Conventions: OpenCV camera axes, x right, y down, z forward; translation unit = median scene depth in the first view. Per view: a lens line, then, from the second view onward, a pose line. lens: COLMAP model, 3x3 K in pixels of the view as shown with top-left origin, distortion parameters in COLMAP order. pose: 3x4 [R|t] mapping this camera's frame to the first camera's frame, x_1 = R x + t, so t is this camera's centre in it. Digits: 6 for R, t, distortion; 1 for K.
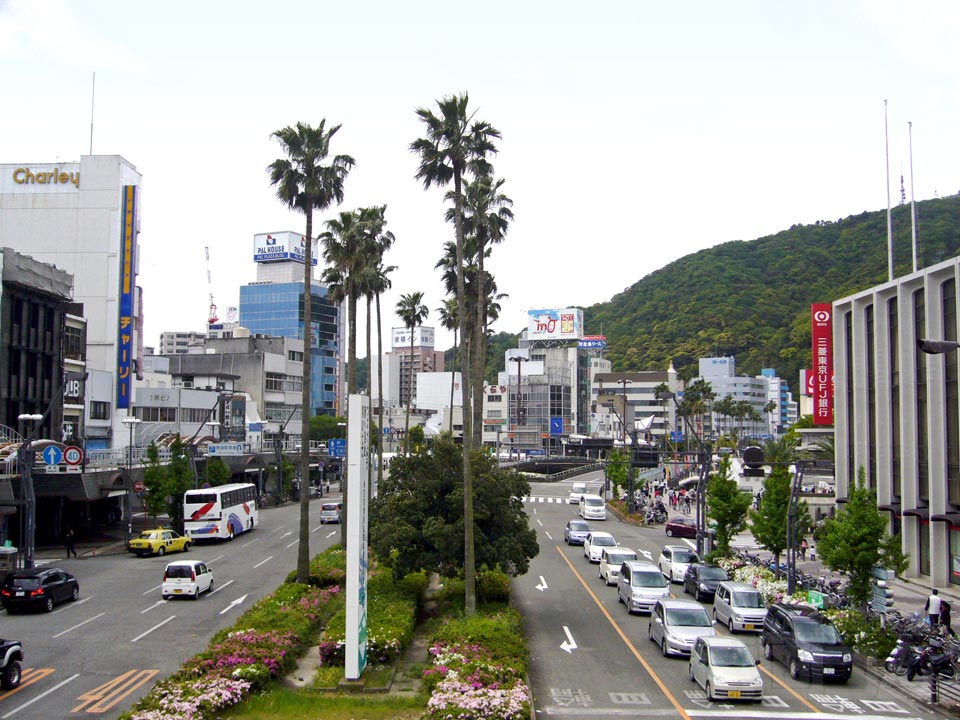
lens RADIAL K [[1034.0, 0, 478.6], [0, 1034.0, 362.4], [0, 0, 1]] dist [-0.059687, 0.000000]
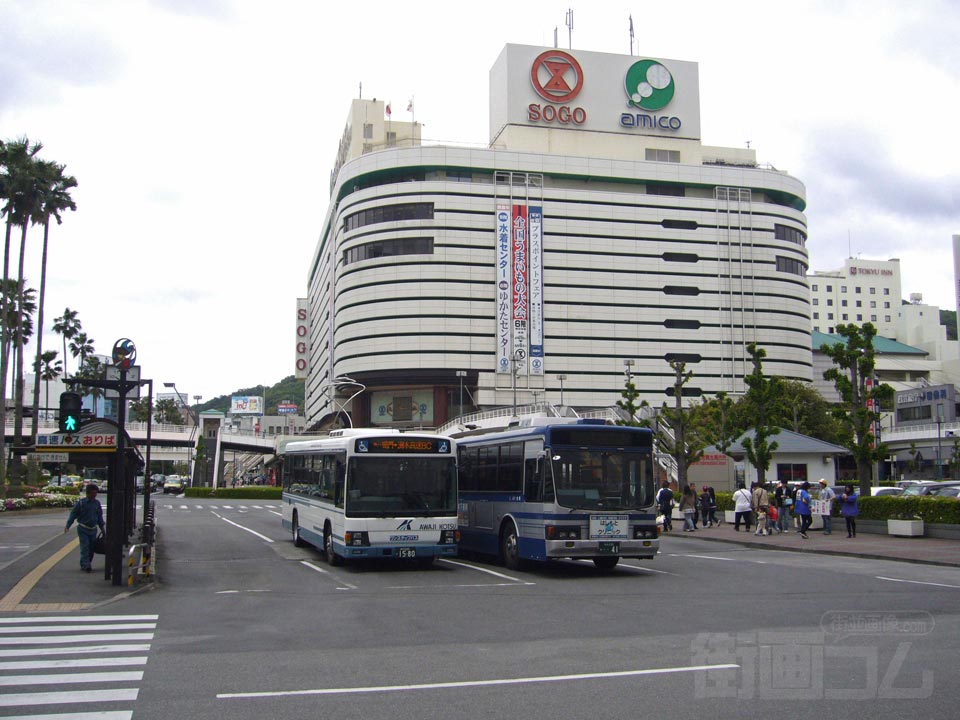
lens RADIAL K [[1034.0, 0, 486.5], [0, 1034.0, 362.2], [0, 0, 1]] dist [-0.059687, 0.000000]
pose [[0.974710, 0.015962, 0.222902, 0.019802], [-0.006202, 0.998994, -0.044419, -0.008361], [-0.223386, 0.041913, 0.973828, -0.216072]]
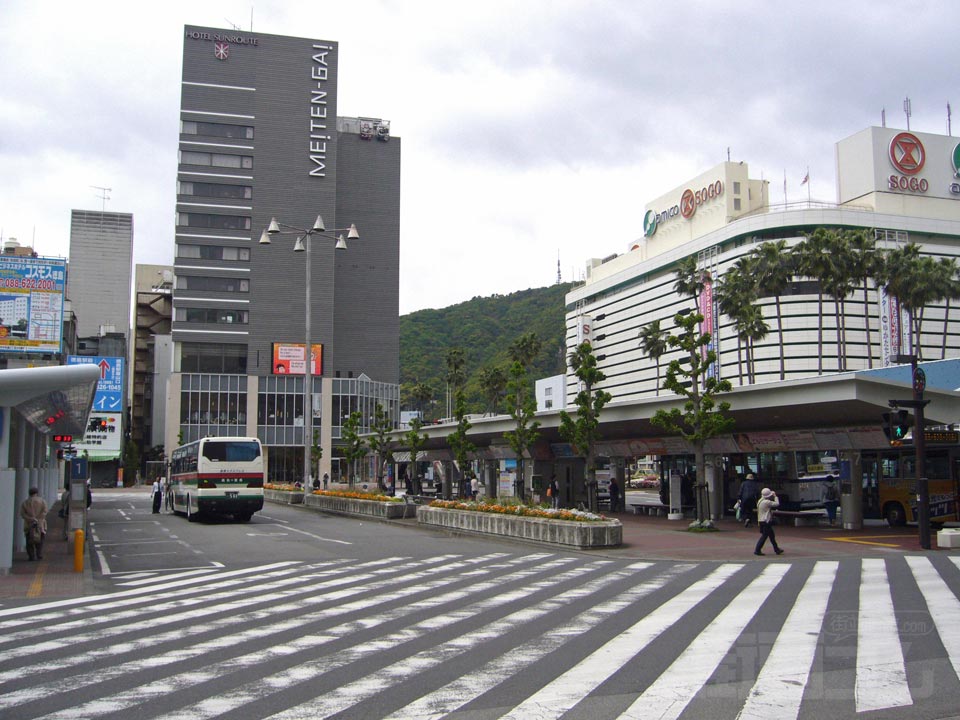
lens RADIAL K [[1034.0, 0, 481.5], [0, 1034.0, 359.1], [0, 0, 1]] dist [-0.059687, 0.000000]
pose [[0.956591, 0.024464, 0.290406, -0.054138], [-0.013371, 0.999105, -0.040121, -0.009731], [-0.291128, 0.034496, 0.956062, -0.228612]]
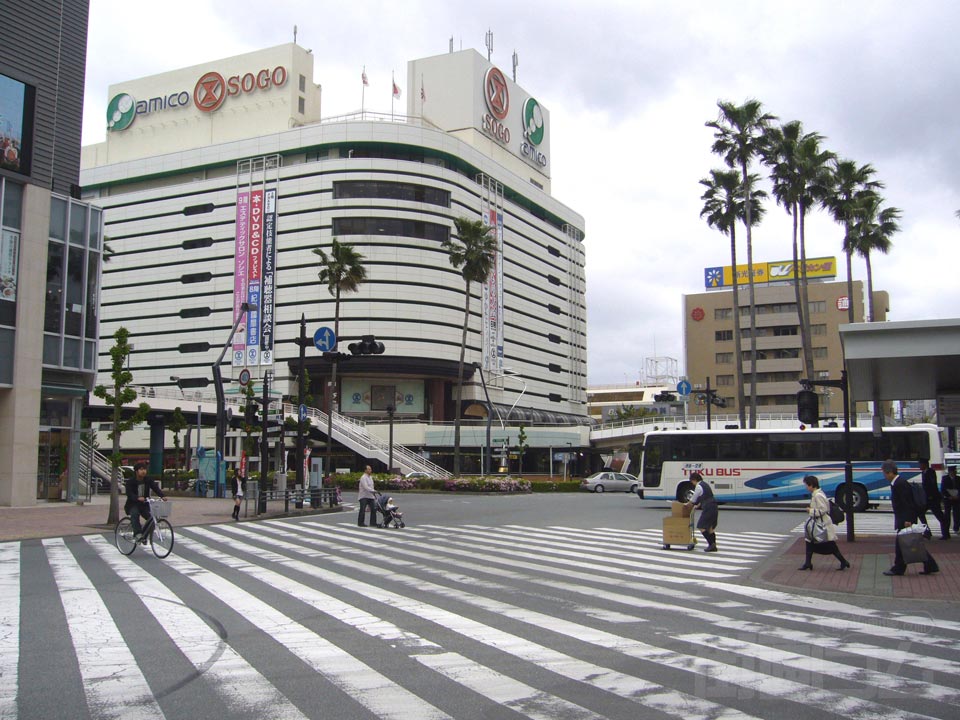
lens RADIAL K [[1034.0, 0, 477.9], [0, 1034.0, 357.6], [0, 0, 1]] dist [-0.059687, 0.000000]
pose [[0.448596, 0.094987, 0.888673, -0.062041], [-0.059404, 0.995306, -0.076398, -0.004450], [-0.891758, -0.018519, 0.452133, -0.154914]]
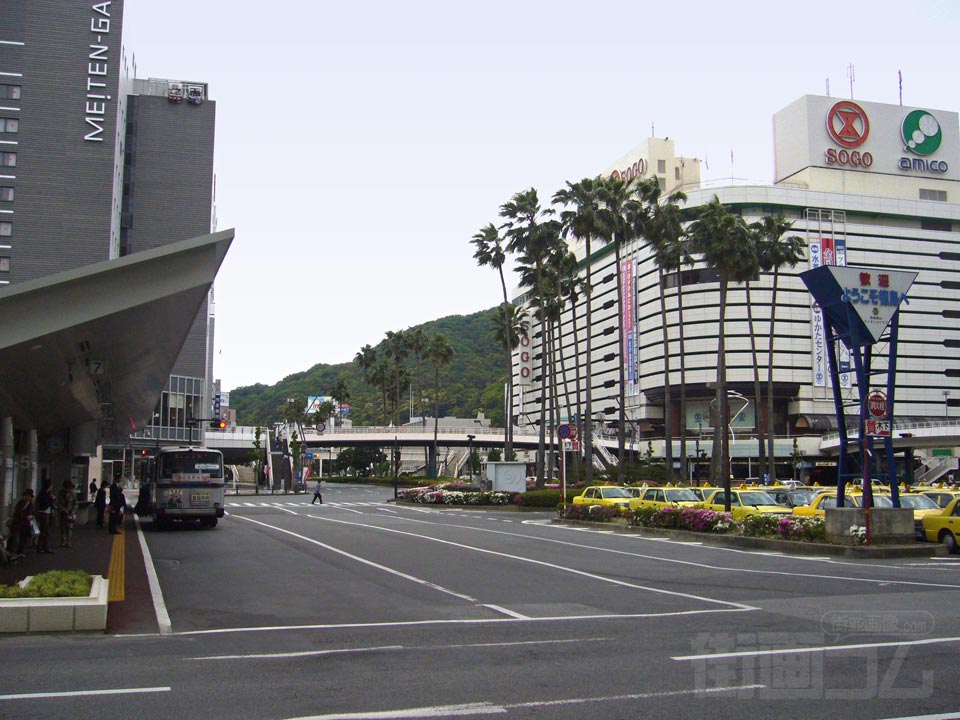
lens RADIAL K [[1034.0, 0, 472.2], [0, 1034.0, 360.2], [0, 0, 1]] dist [-0.059687, 0.000000]
pose [[0.970343, 0.025806, 0.240350, -0.028900], [-0.015247, 0.998839, -0.045686, -0.008939], [-0.241250, 0.040666, 0.969611, -0.220693]]
